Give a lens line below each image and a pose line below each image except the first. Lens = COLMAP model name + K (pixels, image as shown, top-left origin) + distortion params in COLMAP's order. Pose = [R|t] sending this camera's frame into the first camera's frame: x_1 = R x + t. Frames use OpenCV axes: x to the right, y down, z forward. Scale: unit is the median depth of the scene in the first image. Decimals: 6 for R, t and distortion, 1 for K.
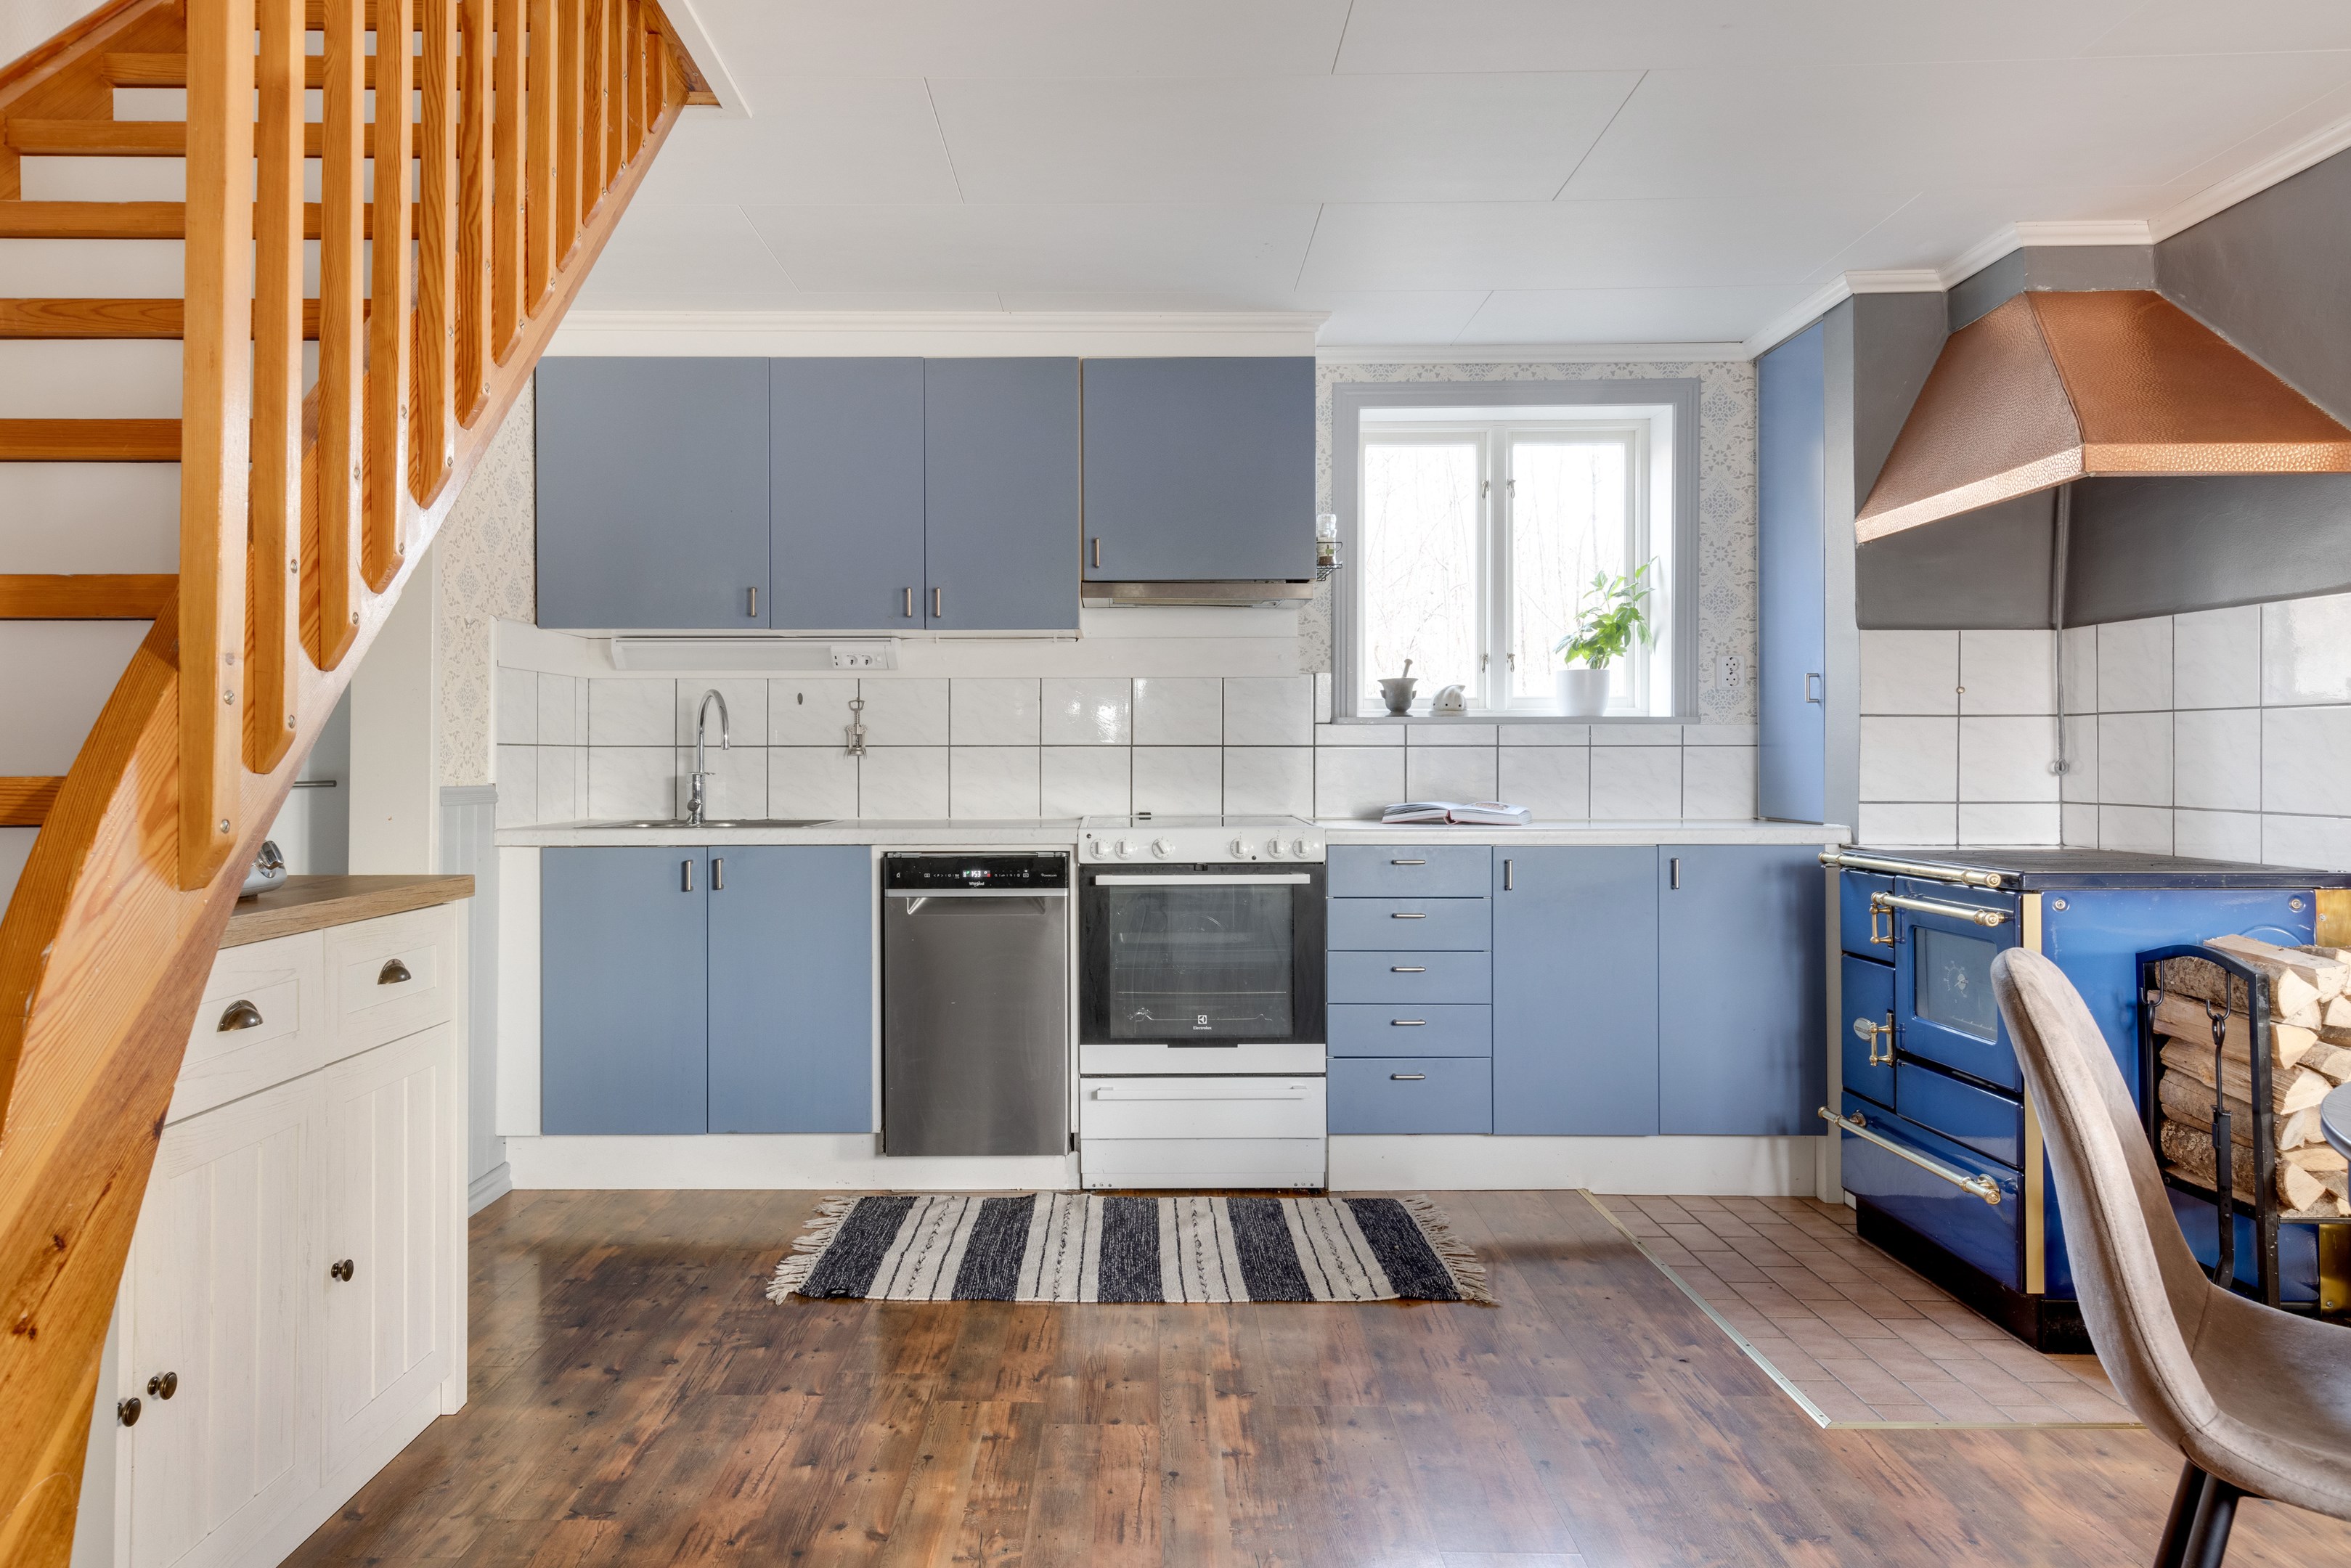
lens RADIAL K [[1546.1, 0, 1161.1], [0, 1546.1, 776.3], [0, 0, 1]] dist [0.017308, -0.004038]
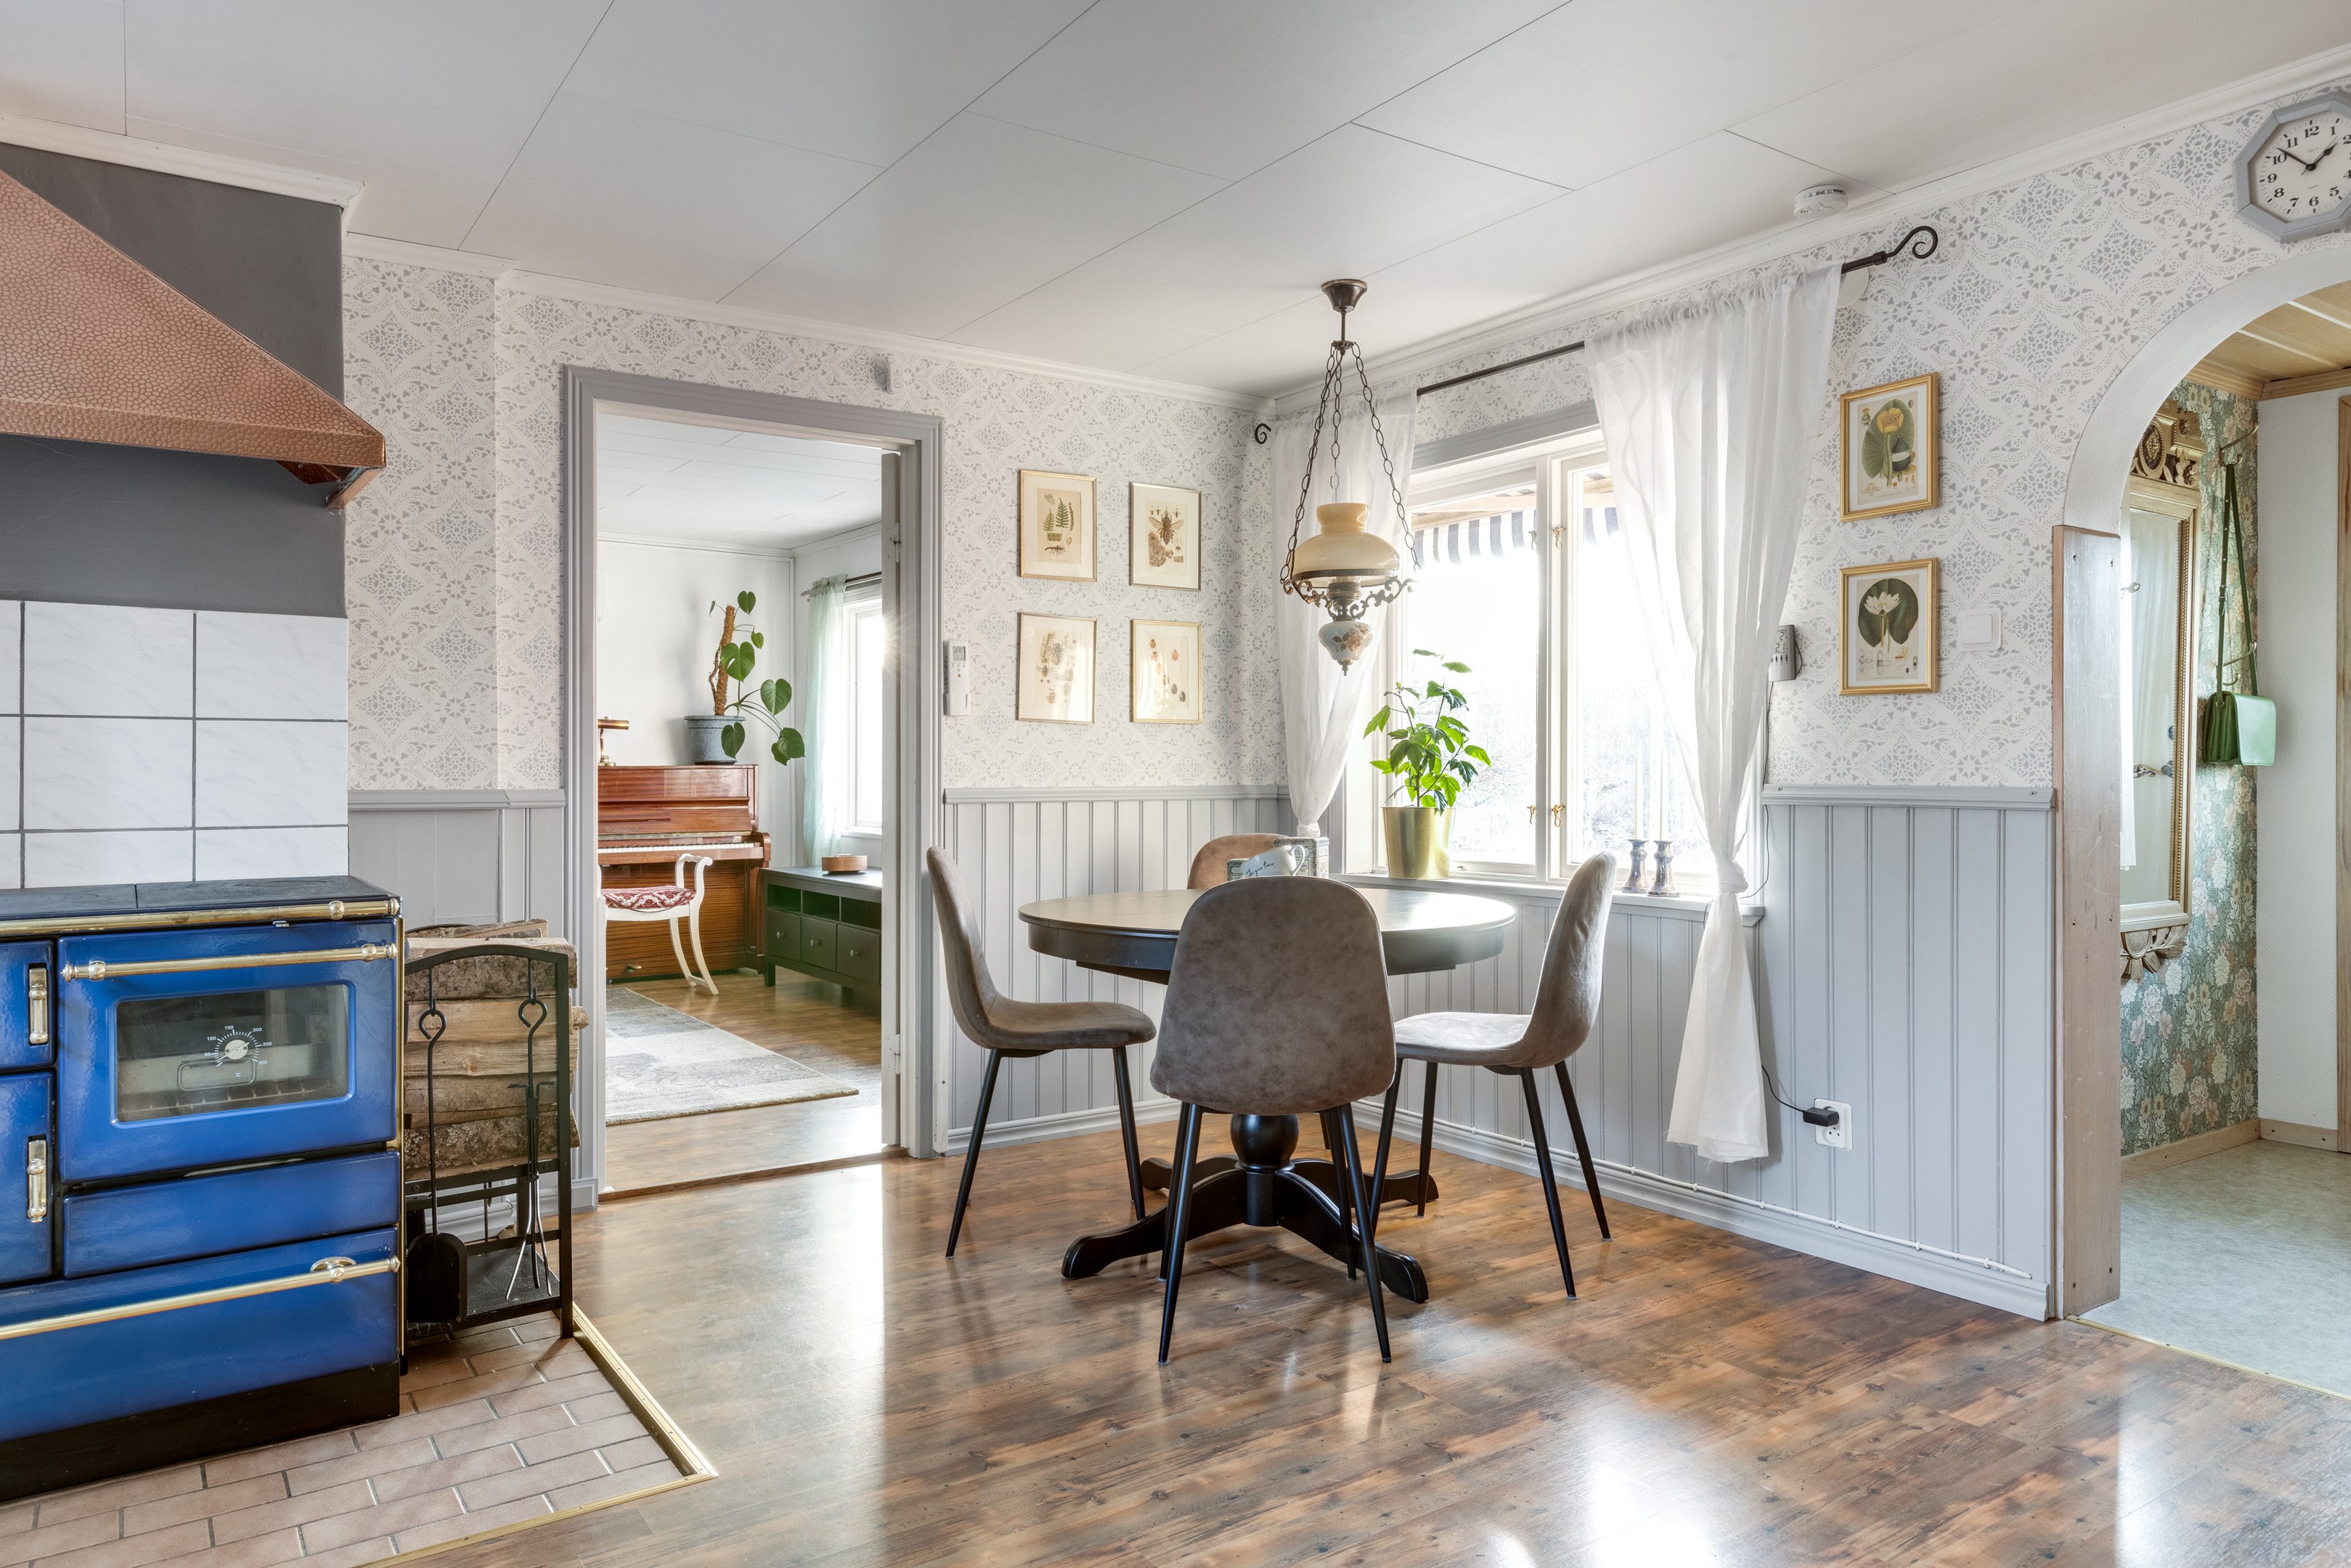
lens RADIAL K [[1546.1, 0, 1138.5], [0, 1546.1, 747.4], [0, 0, 1]] dist [0.017308, -0.004038]
pose [[-0.558454, 0.013797, 0.829421, -0.340452], [0.014694, 0.999869, -0.006739, -0.009476], [-0.829405, 0.008424, -0.558584, 0.872975]]
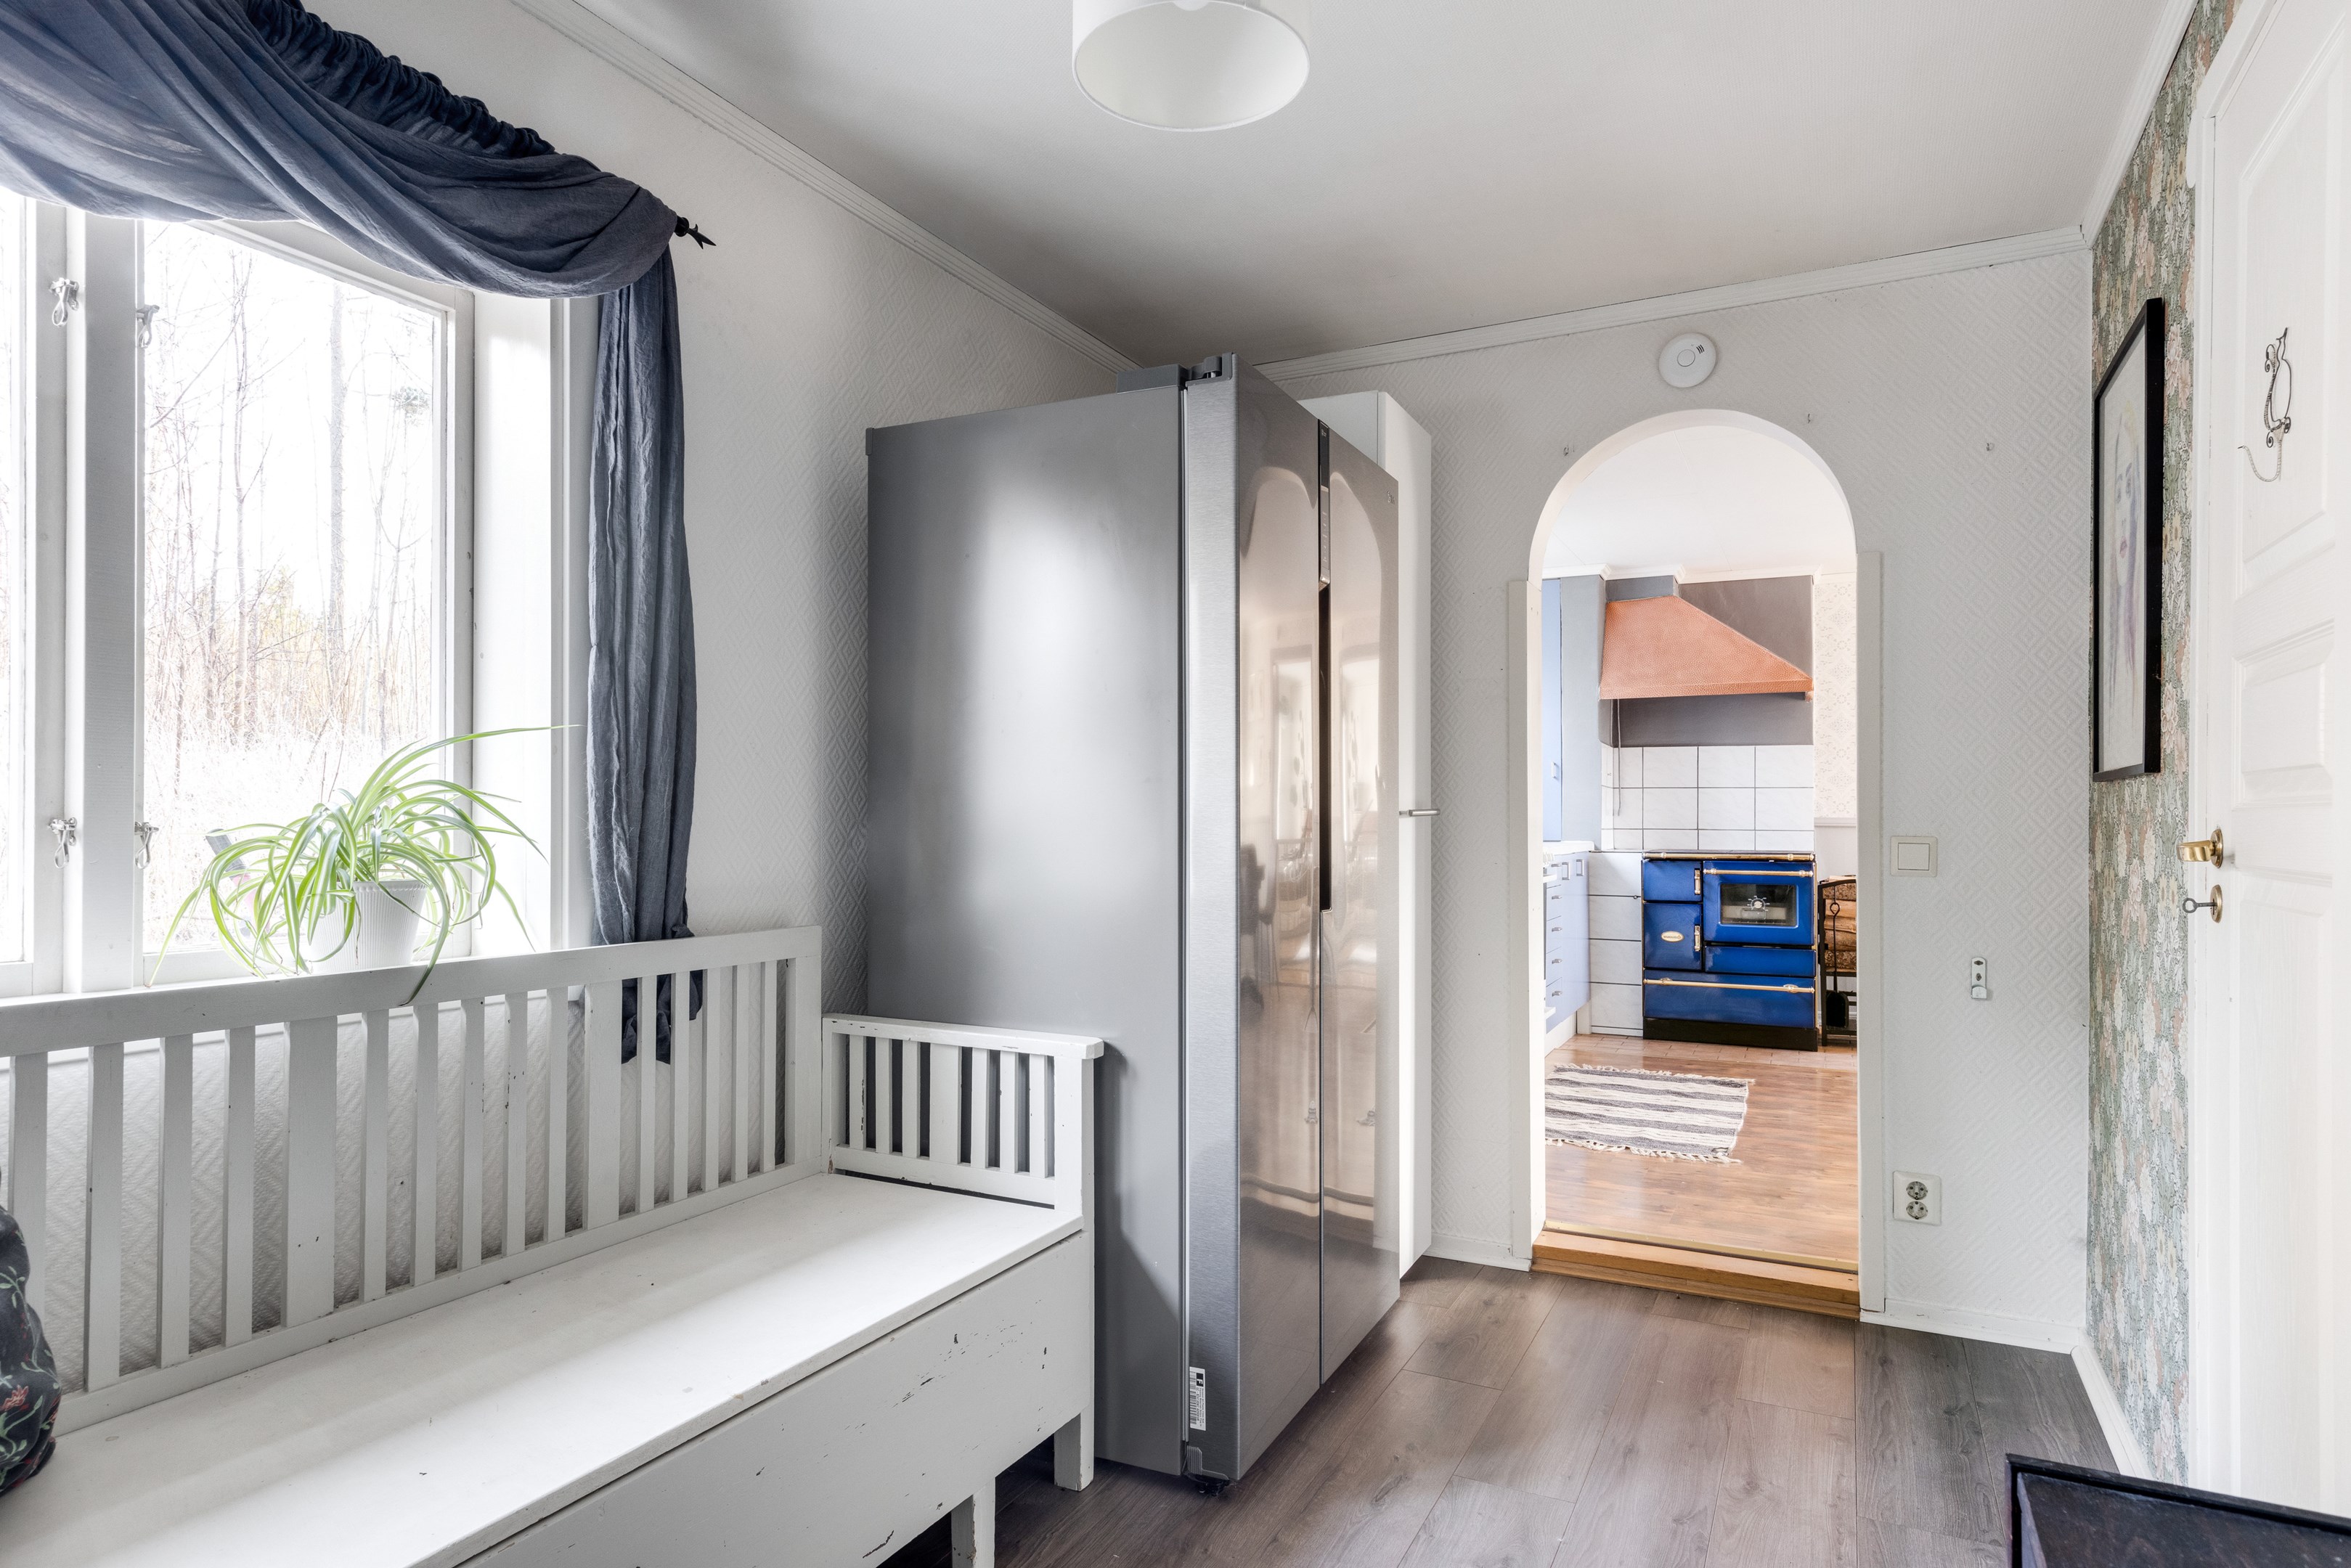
lens RADIAL K [[1311.4, 0, 1176.2], [0, 1311.4, 781.0], [0, 0, 1]] dist [0.009407, 0.004276]
pose [[0.449172, 0.024790, 0.893102, -1.337490], [0.002954, 0.999568, -0.029231, 0.002954], [-0.893441, 0.015768, 0.448905, 0.732854]]
